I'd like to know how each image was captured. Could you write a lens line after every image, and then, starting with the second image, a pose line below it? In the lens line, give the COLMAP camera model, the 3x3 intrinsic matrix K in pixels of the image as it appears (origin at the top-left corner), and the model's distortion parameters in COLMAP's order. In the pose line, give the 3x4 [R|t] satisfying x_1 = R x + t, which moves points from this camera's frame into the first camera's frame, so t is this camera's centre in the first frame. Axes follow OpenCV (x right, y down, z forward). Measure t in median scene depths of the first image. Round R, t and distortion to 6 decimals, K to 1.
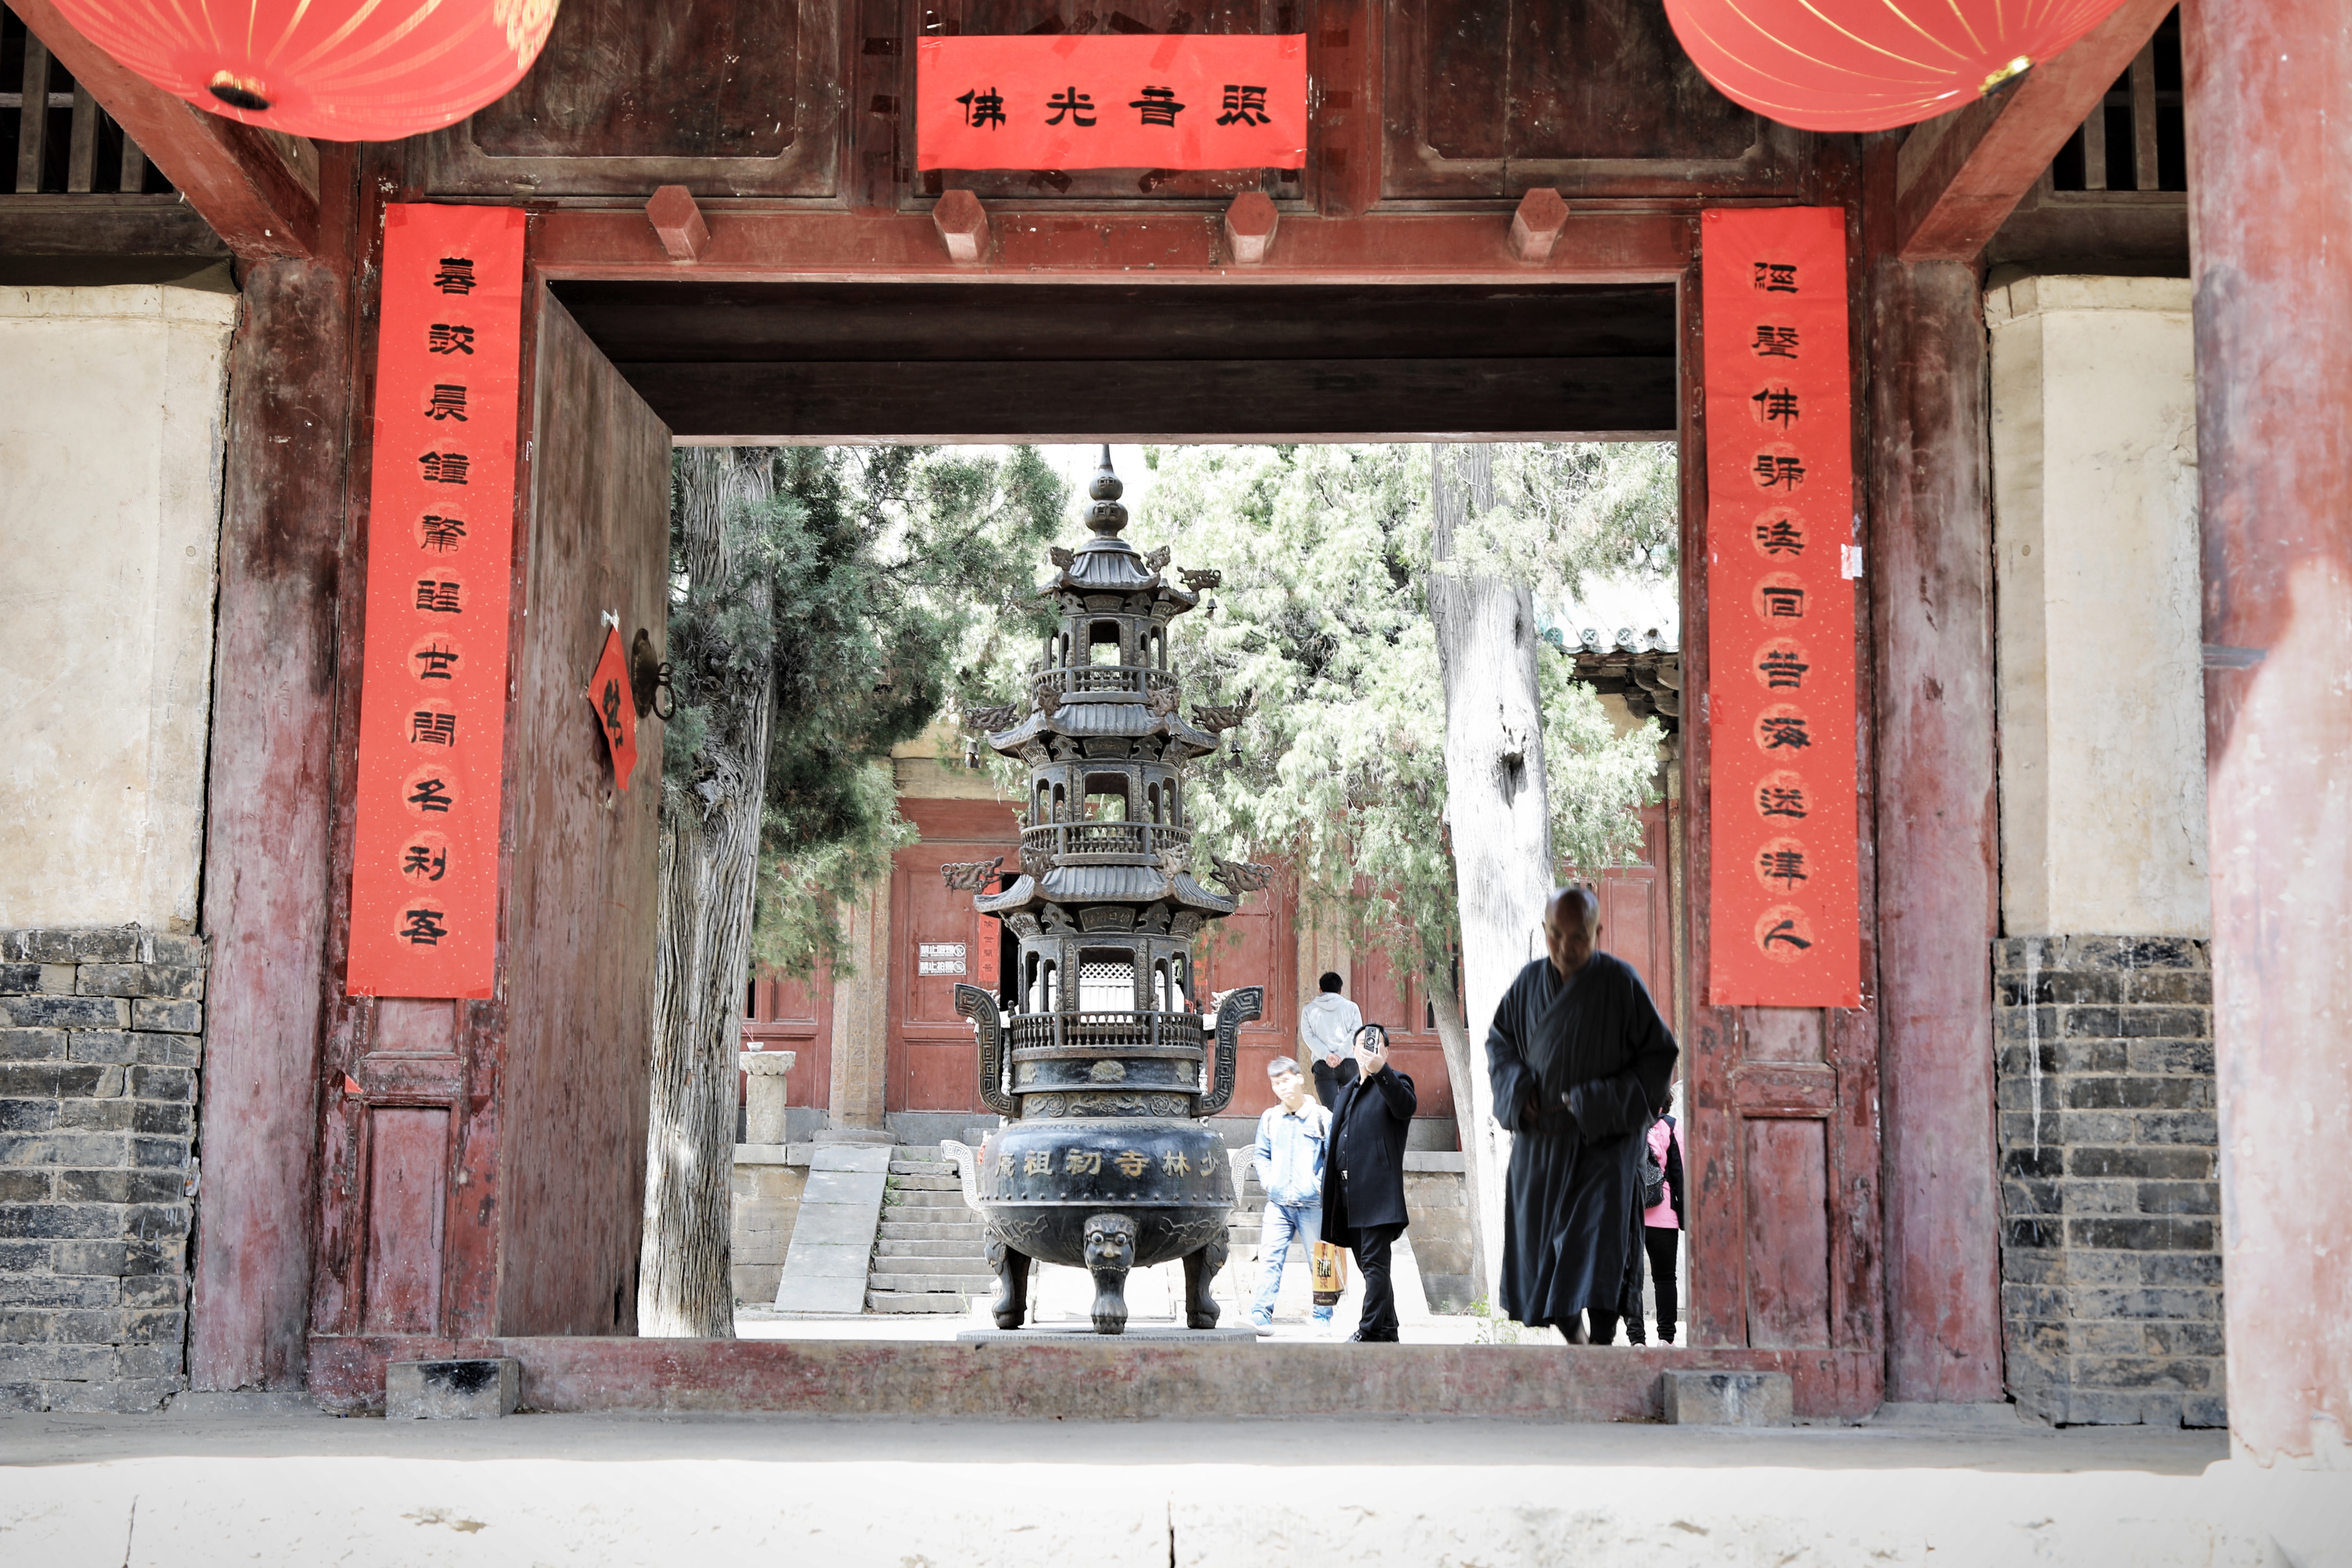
lens RADIAL K [[3044.6, 0, 1162.5], [0, 3044.6, 783.9], [0, 0, 1]] dist [-0.015371, 0.000000]
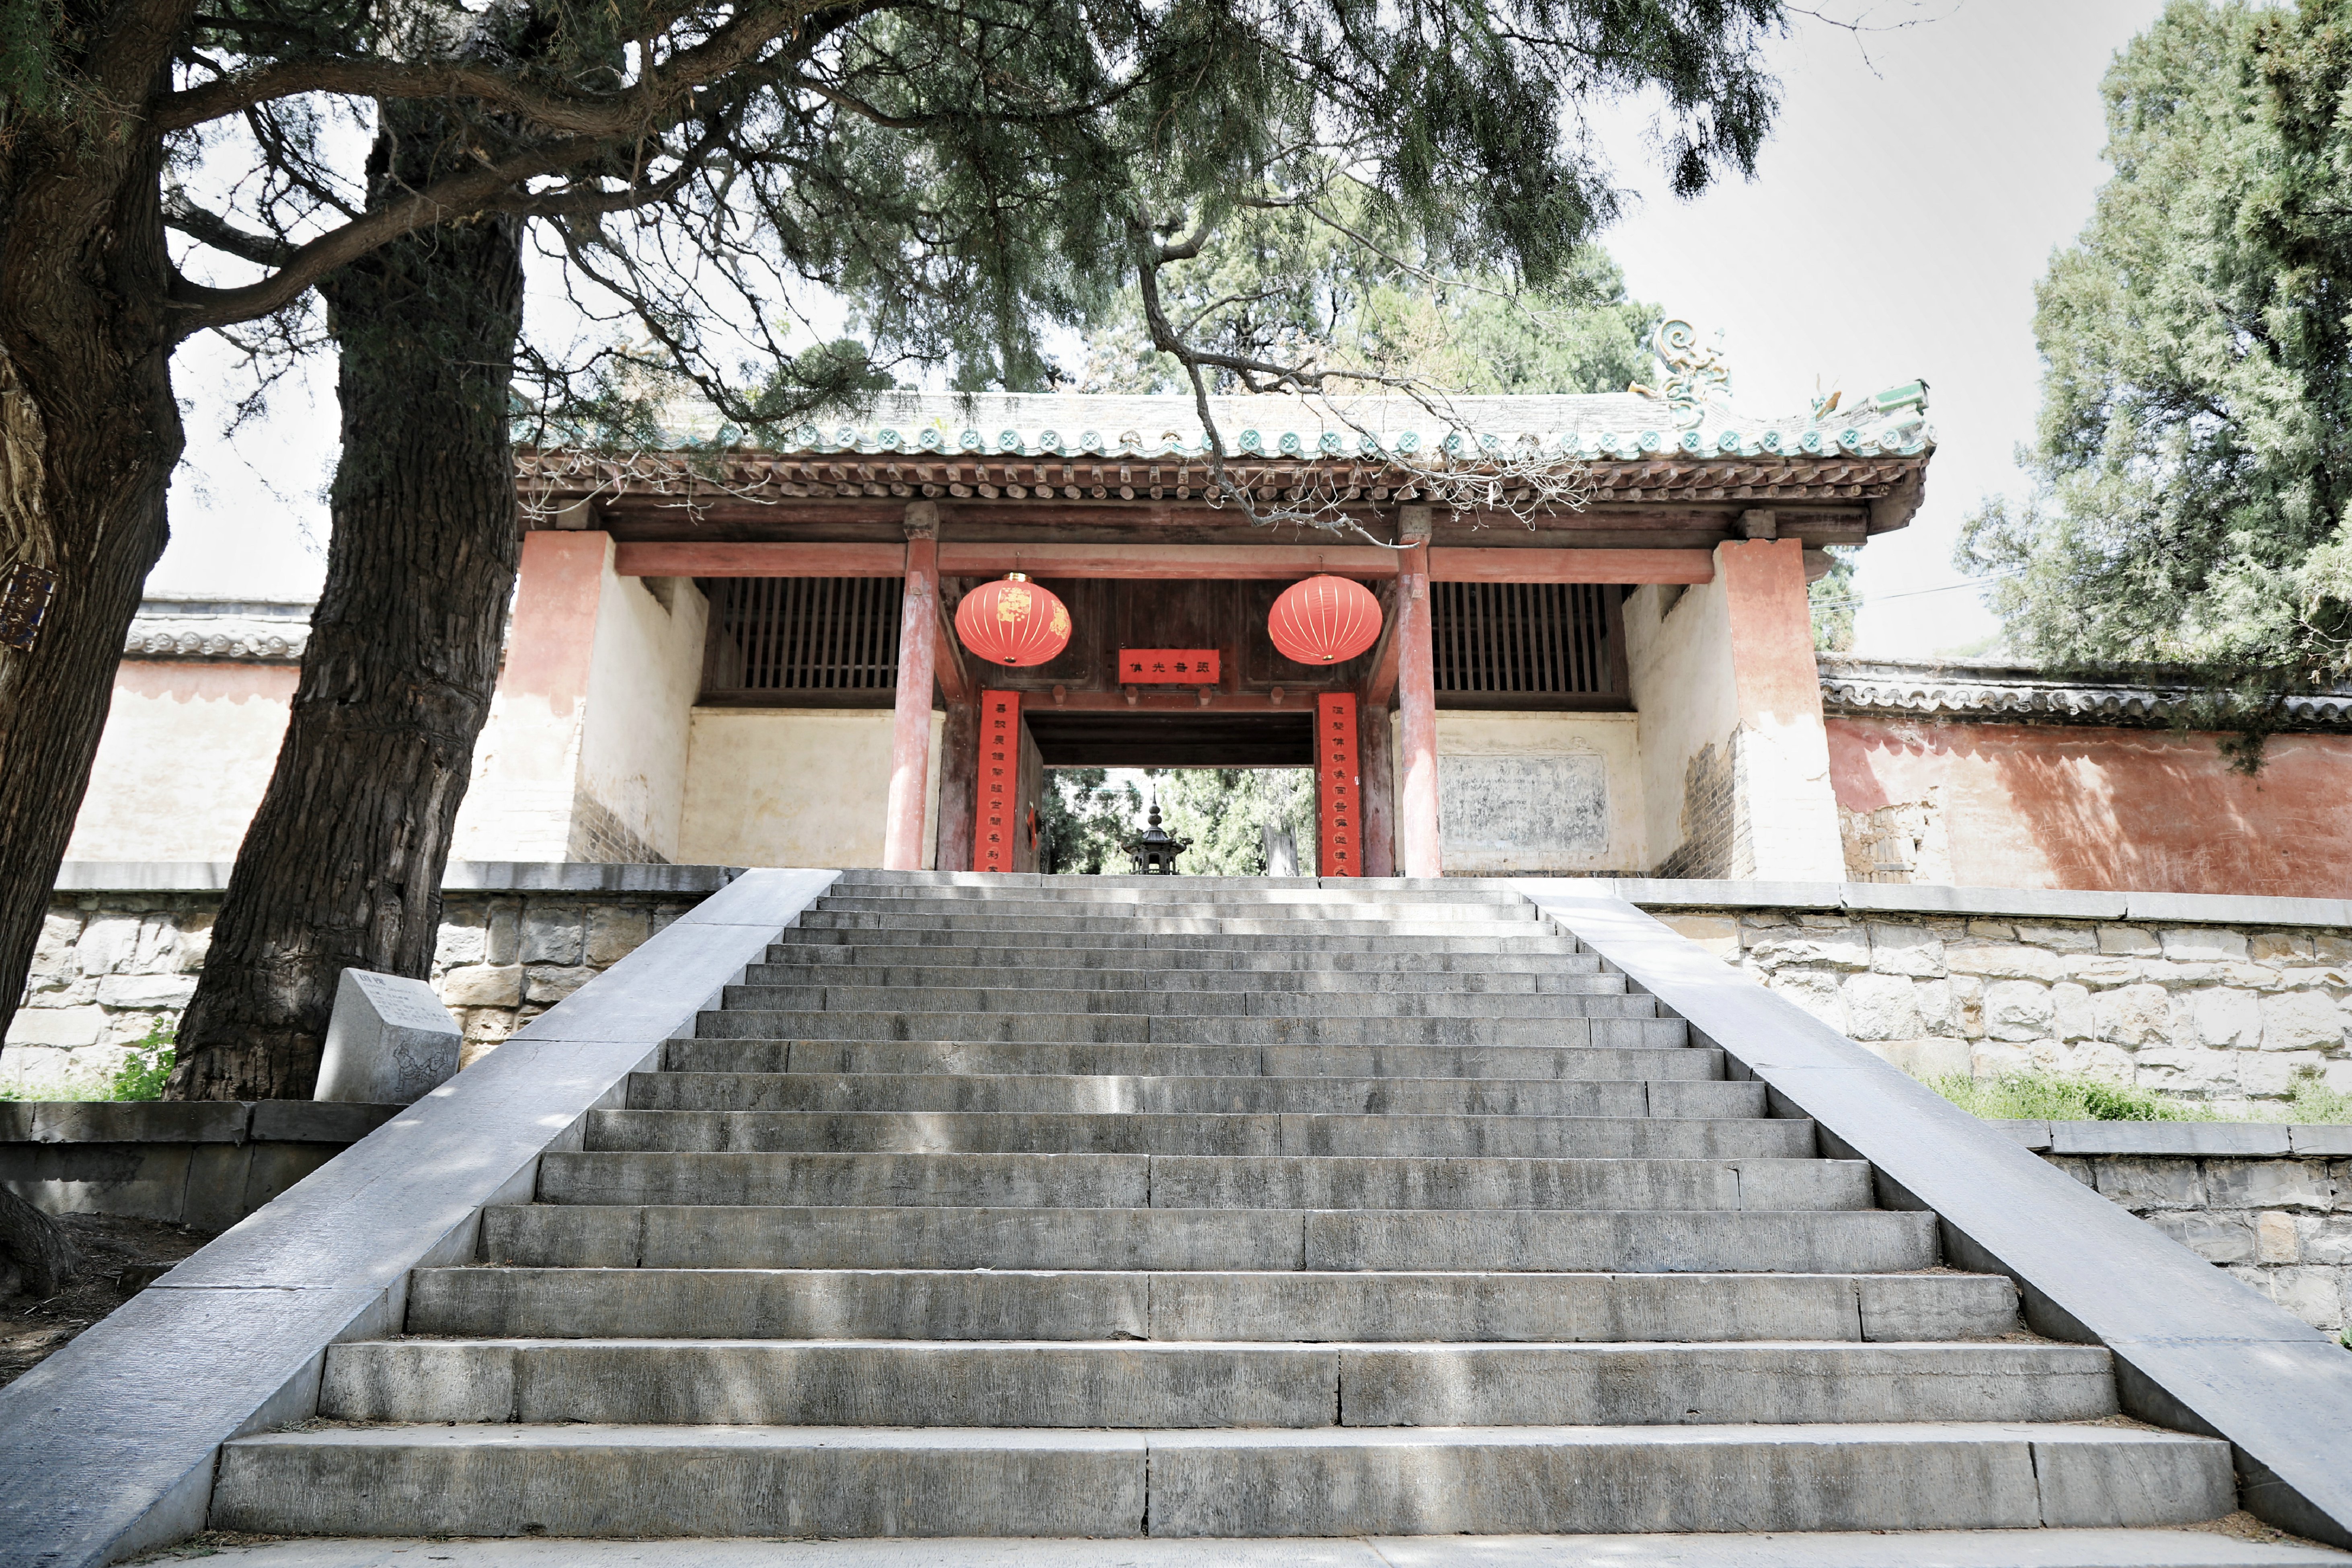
lens RADIAL K [[1675.0, 0, 1188.2], [0, 1675.0, 783.6], [0, 0, 1]] dist [-0.000111, -0.001793]
pose [[0.999814, 0.004032, 0.018882, -0.032463], [-0.000739, 0.985225, -0.171262, 0.294472], [-0.019293, 0.171216, 0.985045, -1.101142]]
